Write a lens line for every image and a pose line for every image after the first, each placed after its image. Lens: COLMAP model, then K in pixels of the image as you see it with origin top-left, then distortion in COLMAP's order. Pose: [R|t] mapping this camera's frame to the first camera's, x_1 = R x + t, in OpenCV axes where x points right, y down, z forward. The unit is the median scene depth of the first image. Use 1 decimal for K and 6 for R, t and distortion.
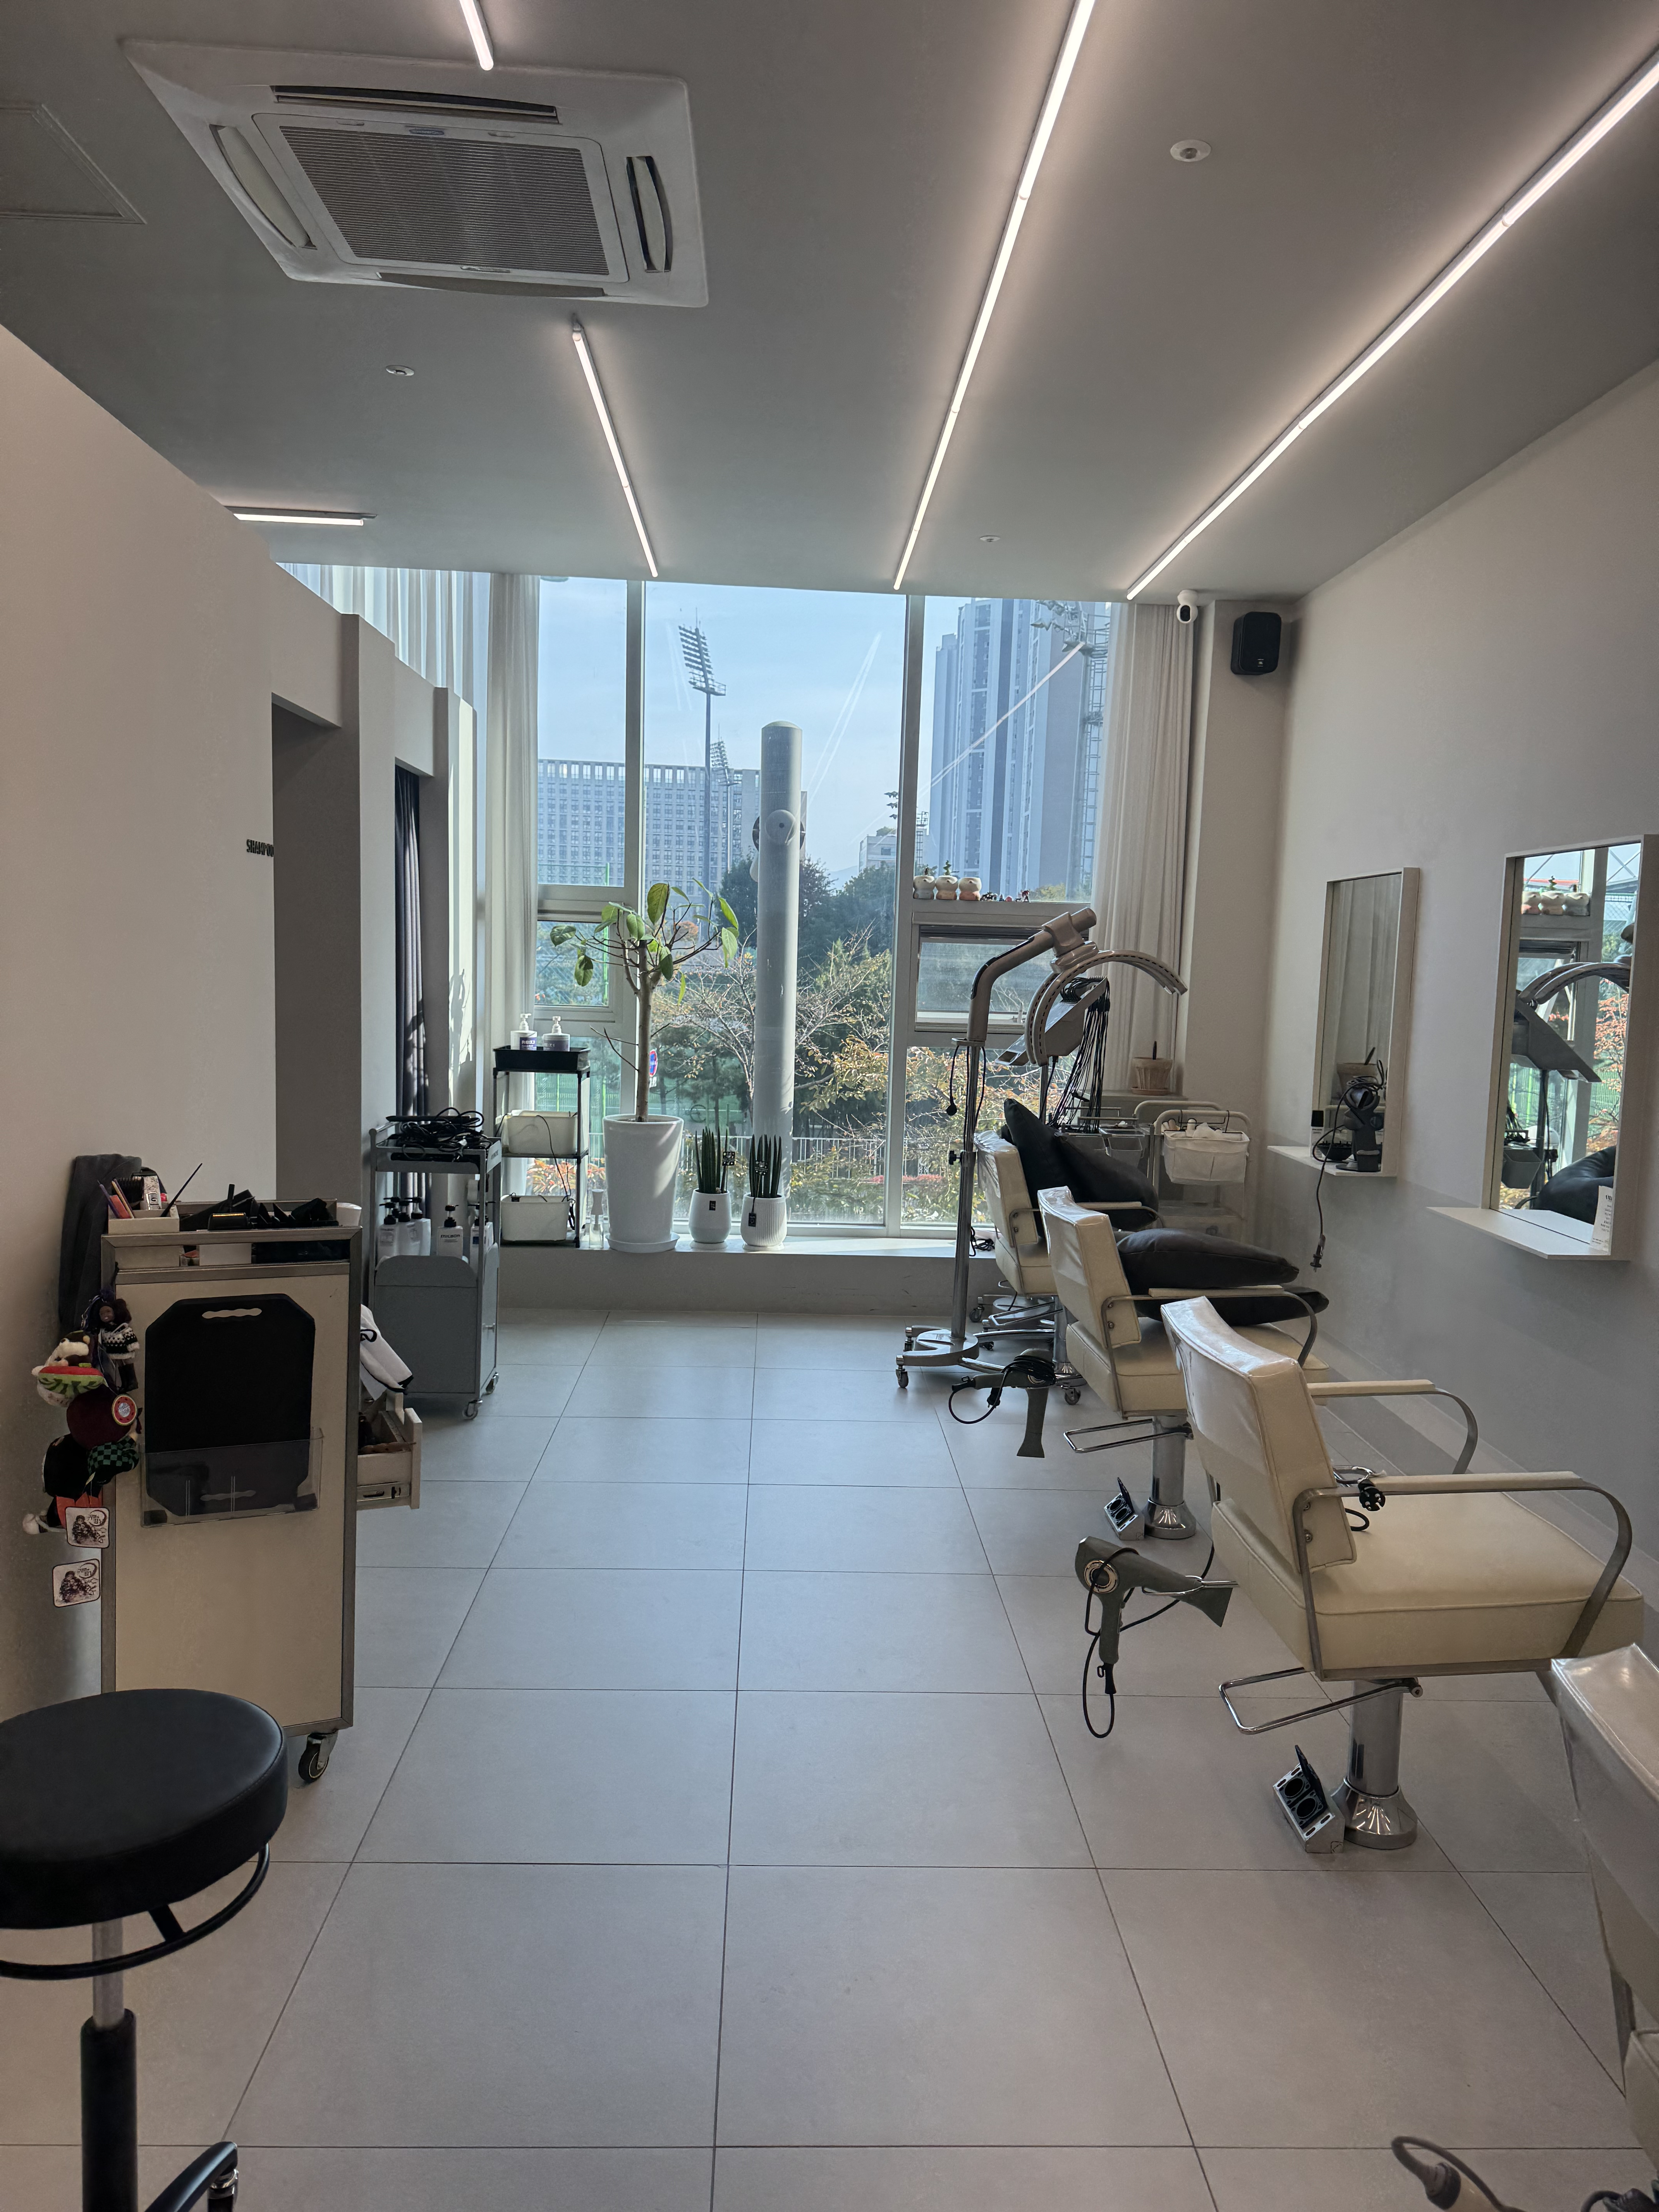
lens RADIAL K [[1538.3, 0, 837.2], [0, 1538.3, 1108.1], [0, 0, 1]] dist [0.009929, 0.000461]
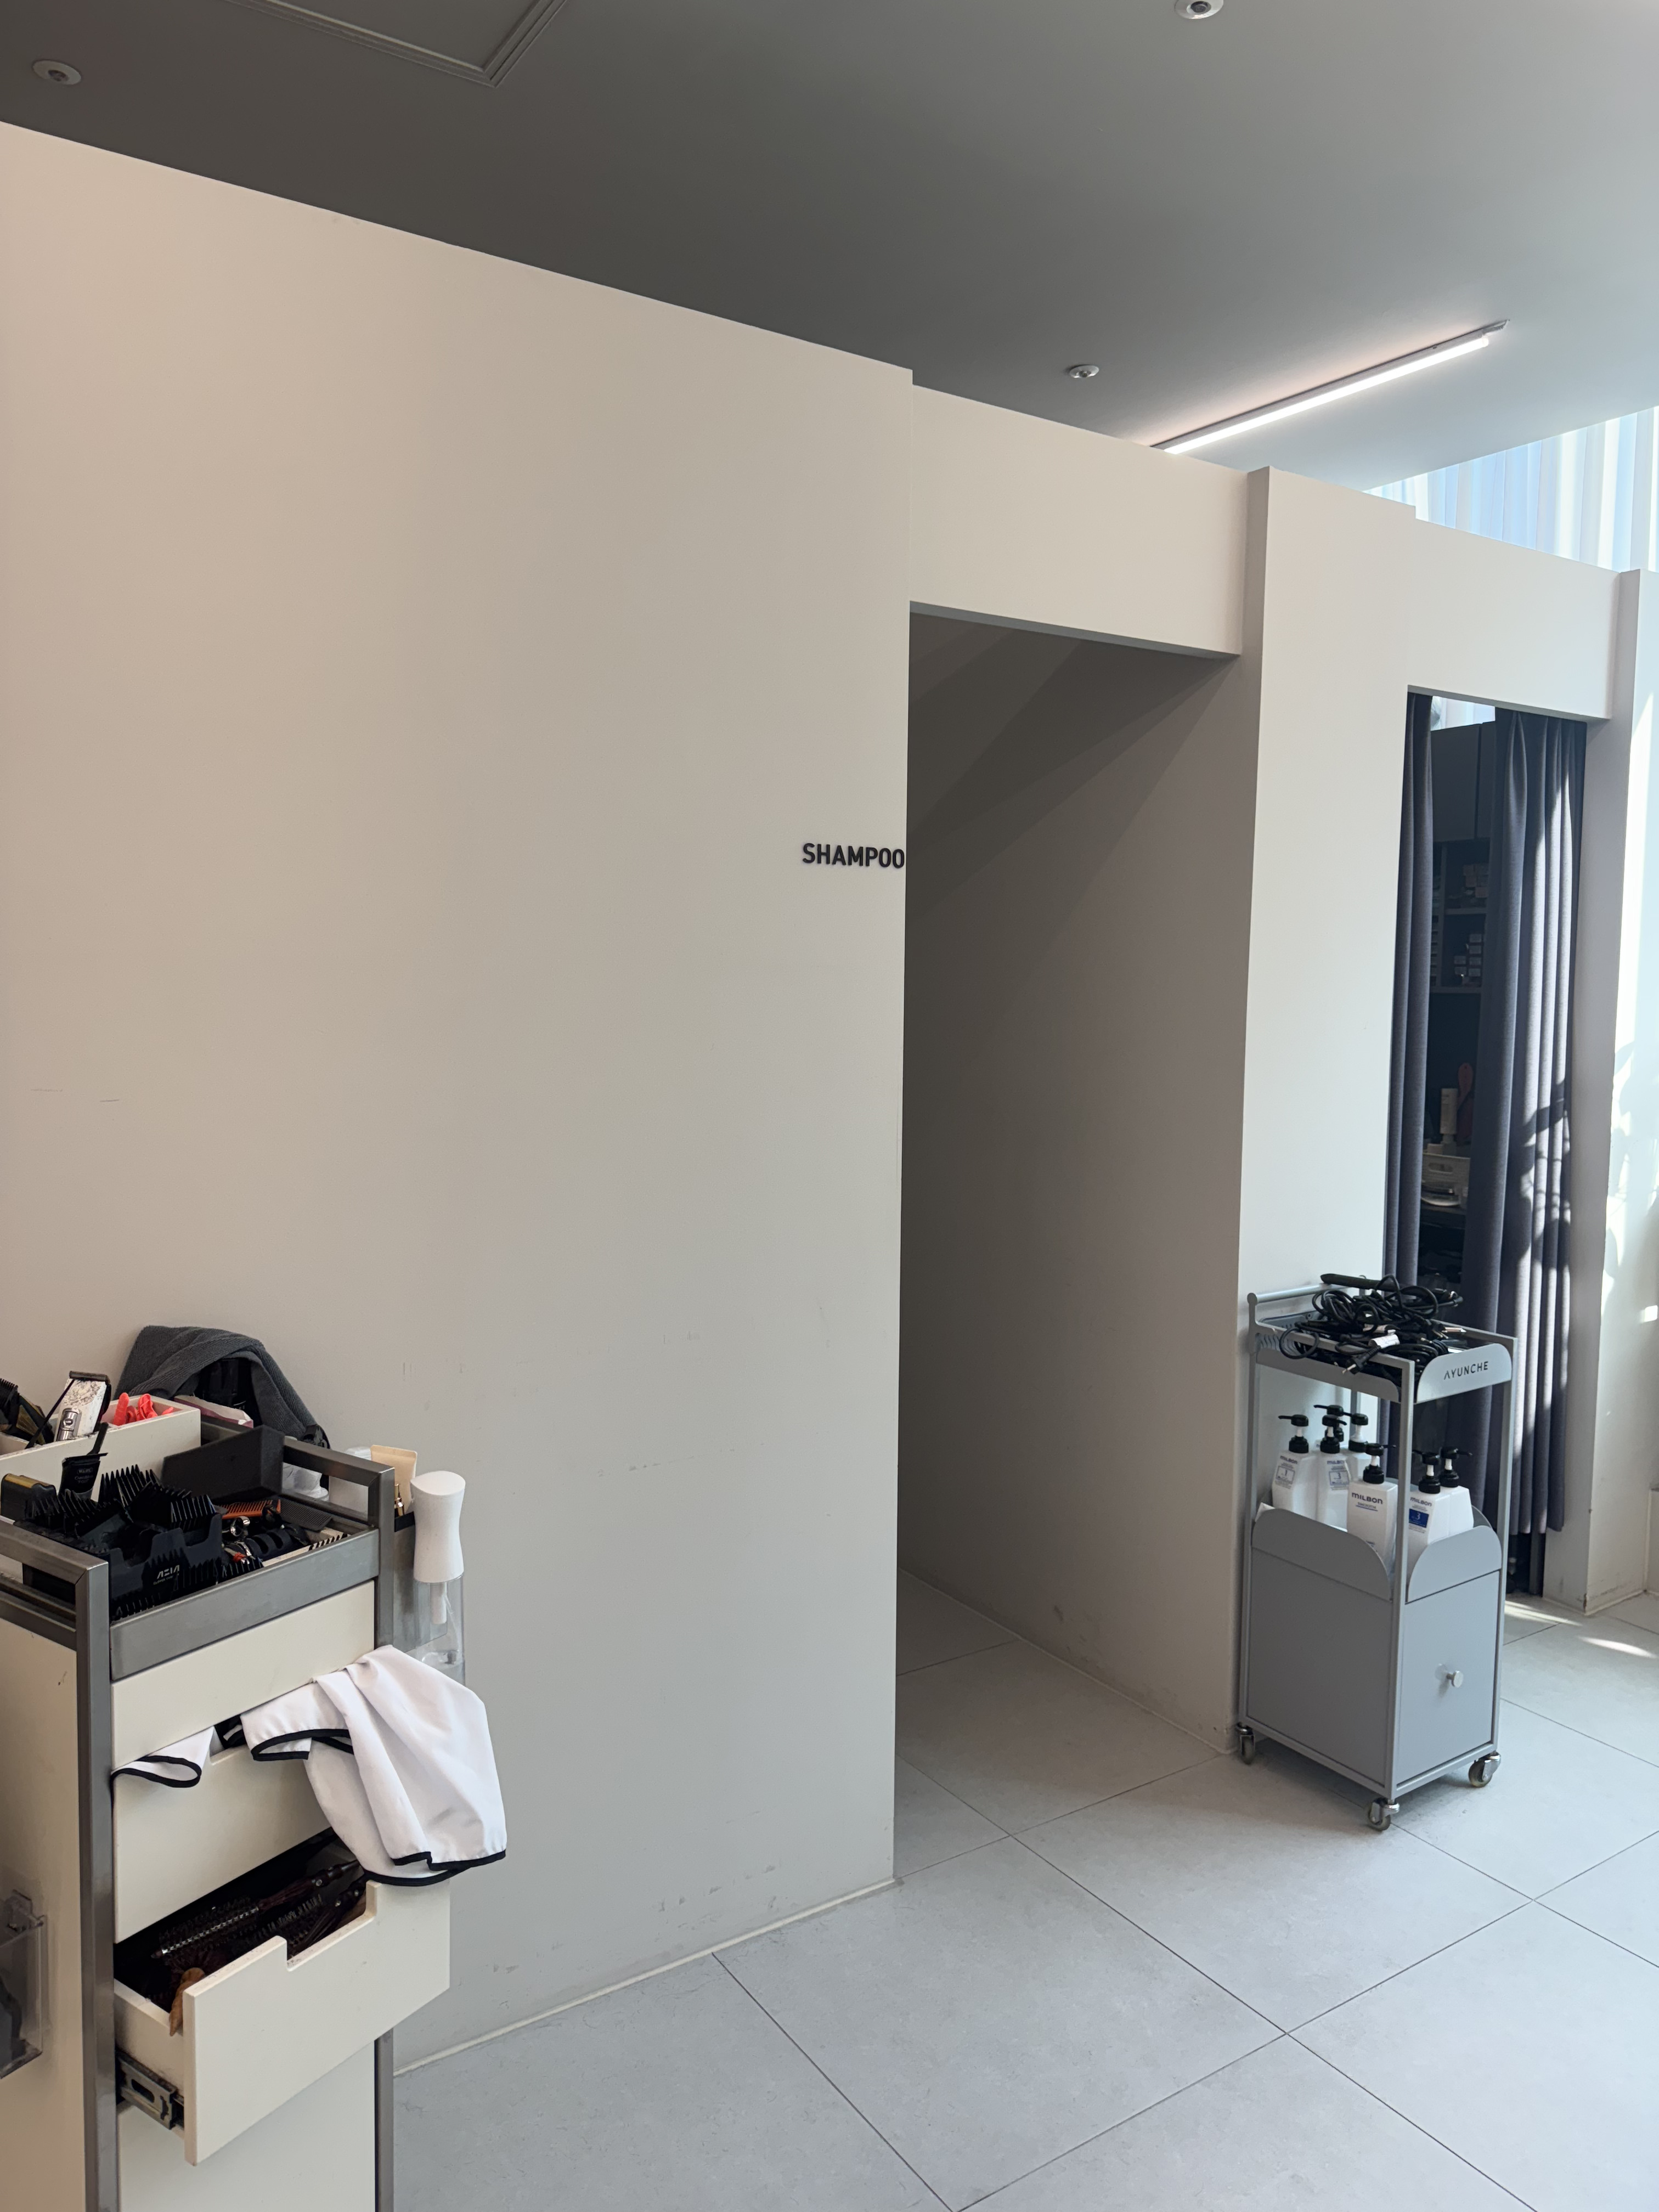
lens RADIAL K [[1538.3, 0, 824.1], [0, 1538.3, 1101.8], [0, 0, 1]] dist [0.009929, 0.000461]
pose [[0.504911, 0.038163, -0.862328, 0.115255], [-0.070676, 0.997496, 0.002763, -0.043240], [0.860273, 0.059551, 0.506343, 0.433276]]
